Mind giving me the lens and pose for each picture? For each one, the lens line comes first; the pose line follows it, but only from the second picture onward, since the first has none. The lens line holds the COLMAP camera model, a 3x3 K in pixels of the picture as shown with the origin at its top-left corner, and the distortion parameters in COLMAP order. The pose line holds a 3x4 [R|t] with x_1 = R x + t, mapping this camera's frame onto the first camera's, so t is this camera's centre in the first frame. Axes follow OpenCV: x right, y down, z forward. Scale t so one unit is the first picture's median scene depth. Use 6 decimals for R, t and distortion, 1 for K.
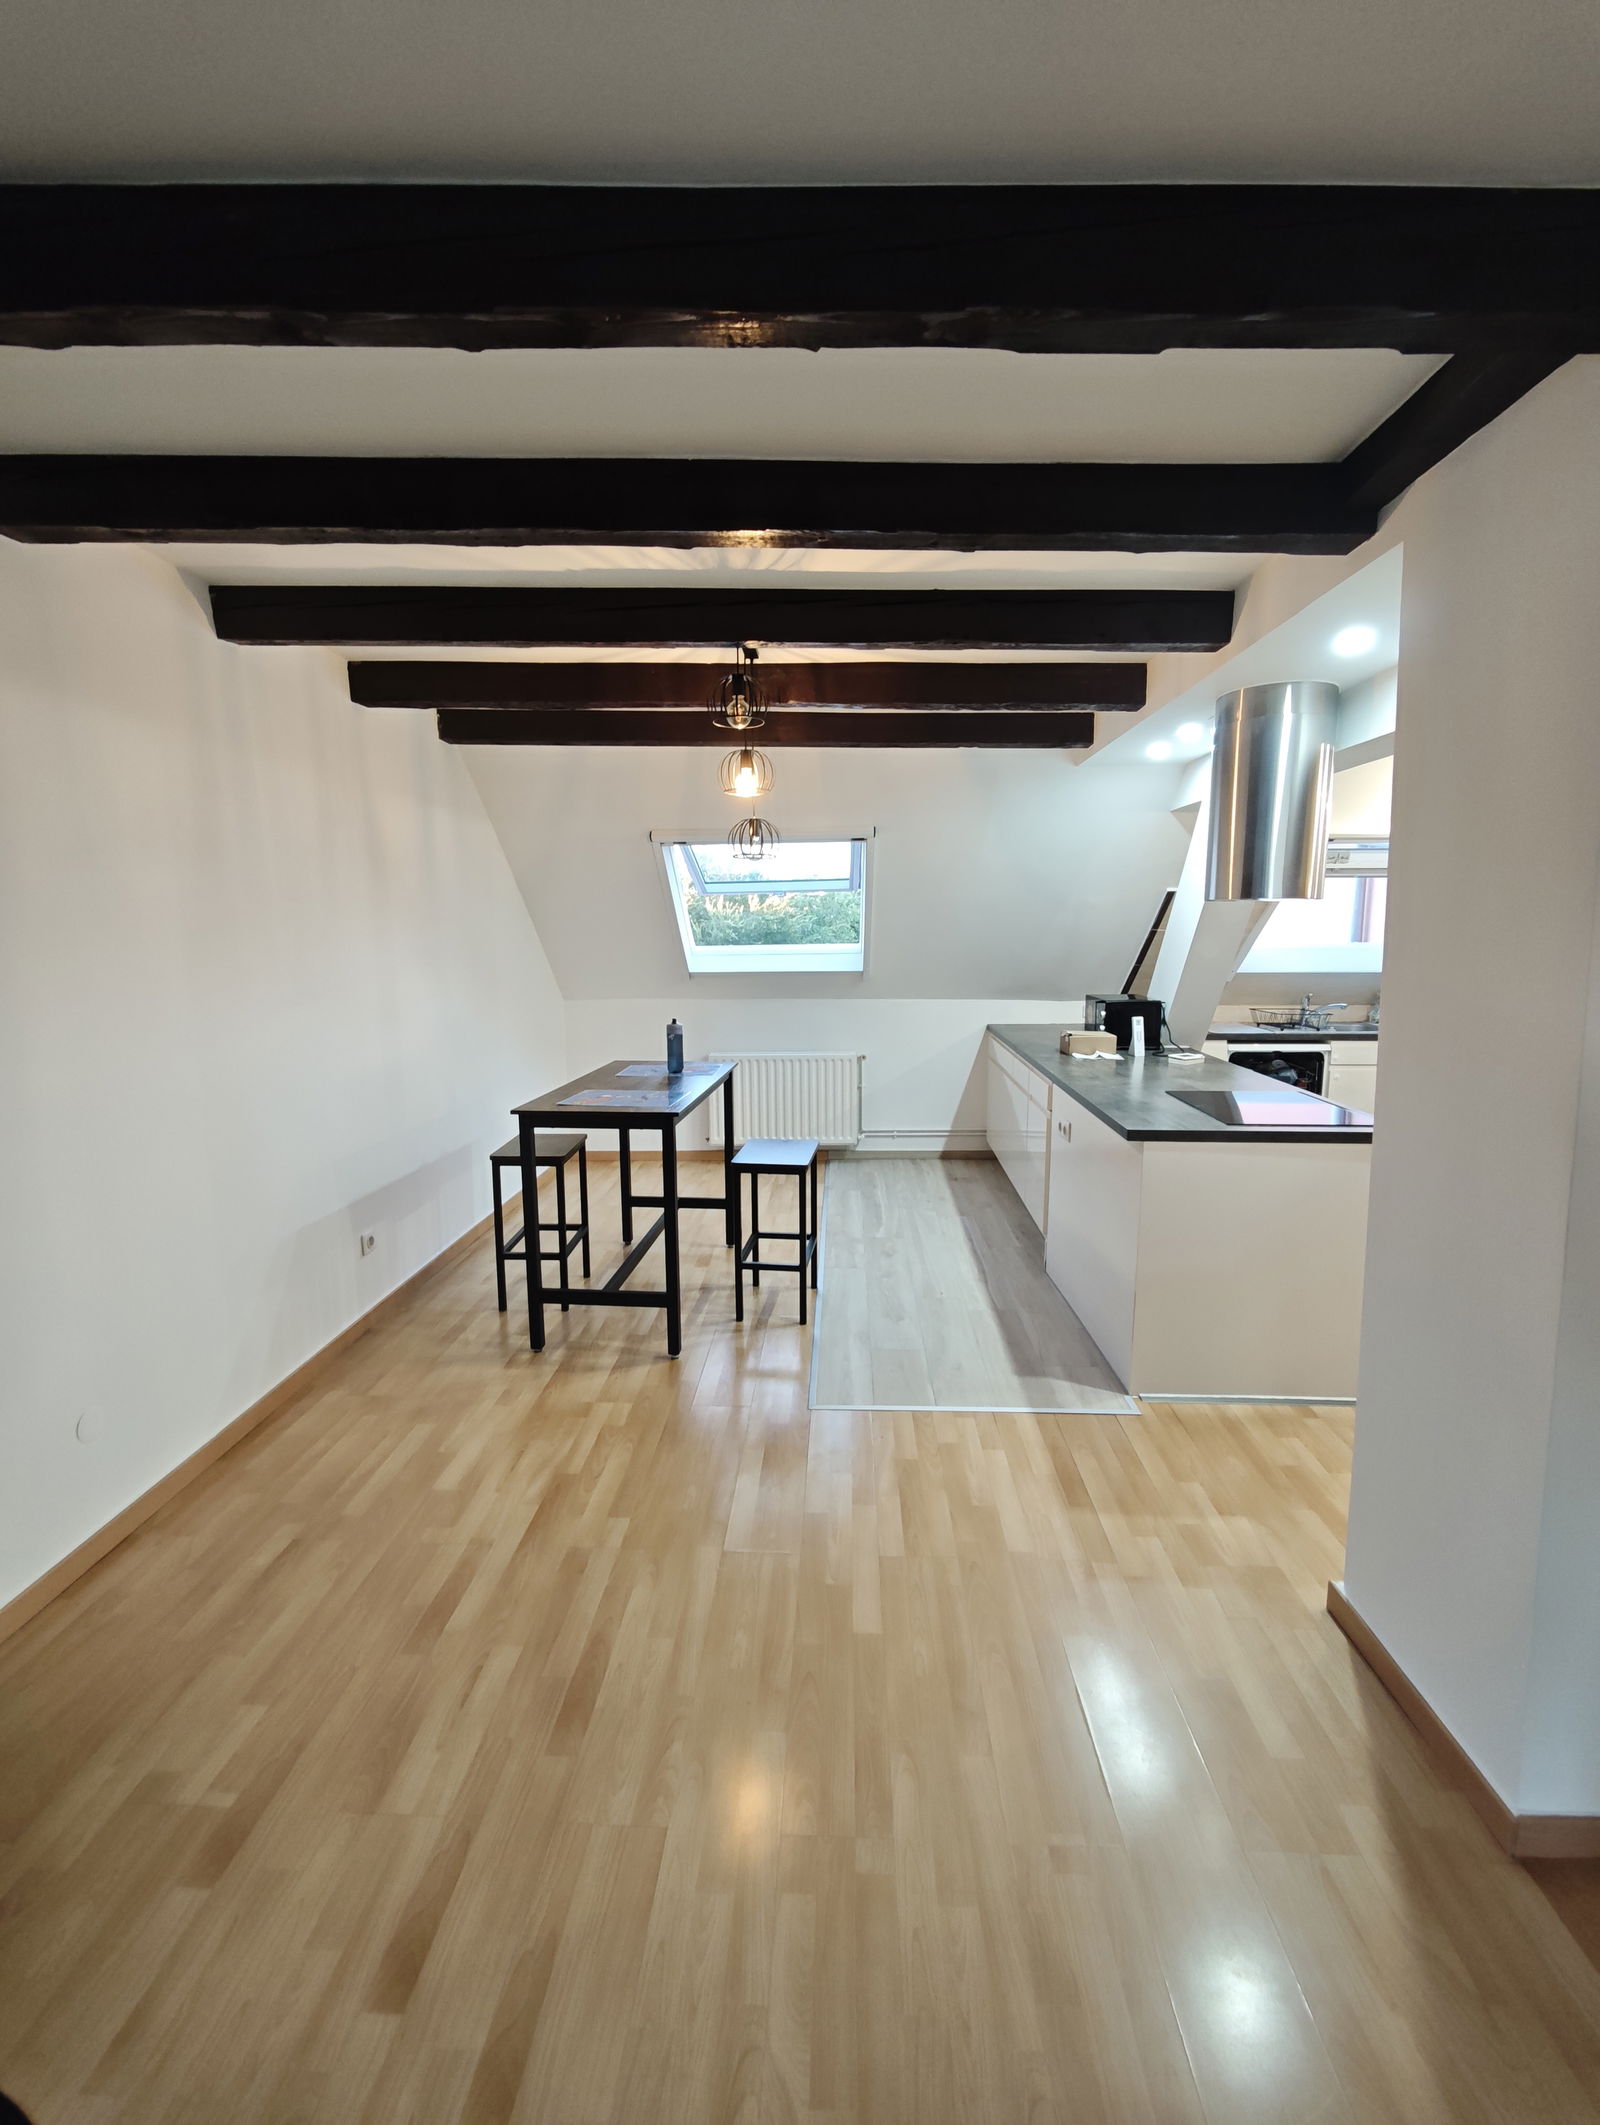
lens RADIAL K [[894.8, 0, 799.5], [0, 894.8, 1064.1], [0, 0, 1]] dist [-0.002119, 0.000749]
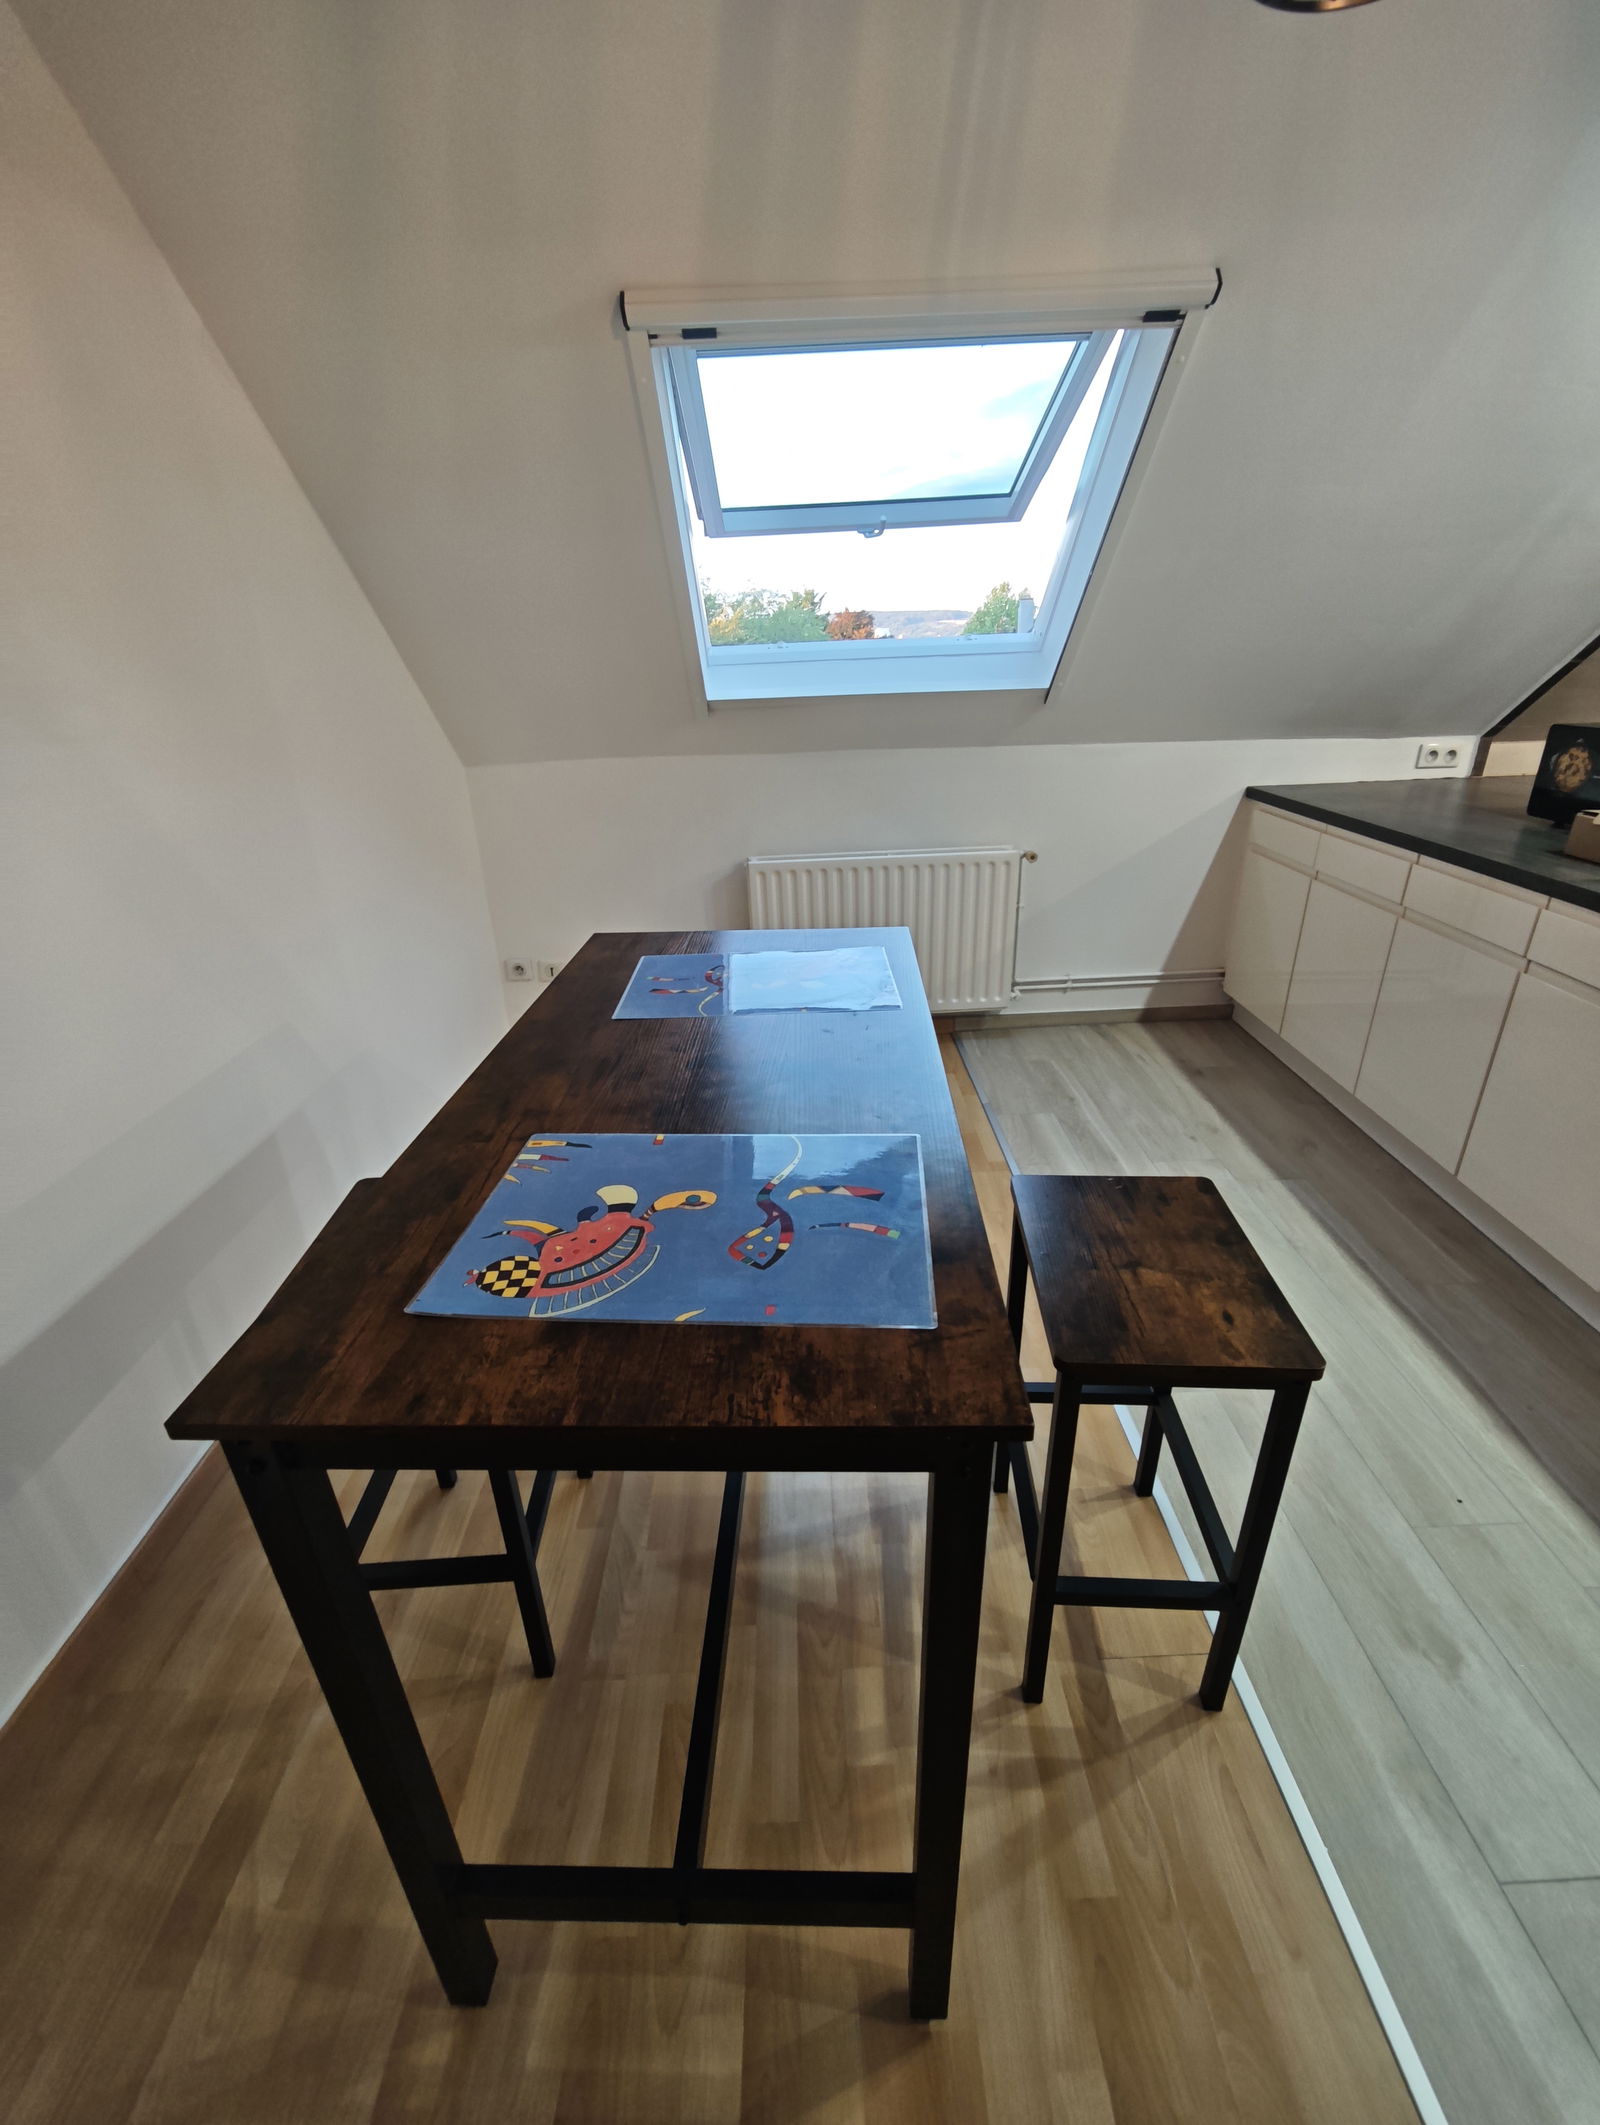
lens RADIAL K [[894.8, 0, 806.3], [0, 894.8, 1060.5], [0, 0, 1]] dist [-0.002119, 0.000749]
pose [[0.997446, -0.049456, 0.051542, -0.100150], [0.033699, 0.962008, 0.270932, -0.040427], [-0.062983, -0.268503, 0.961218, 0.440328]]
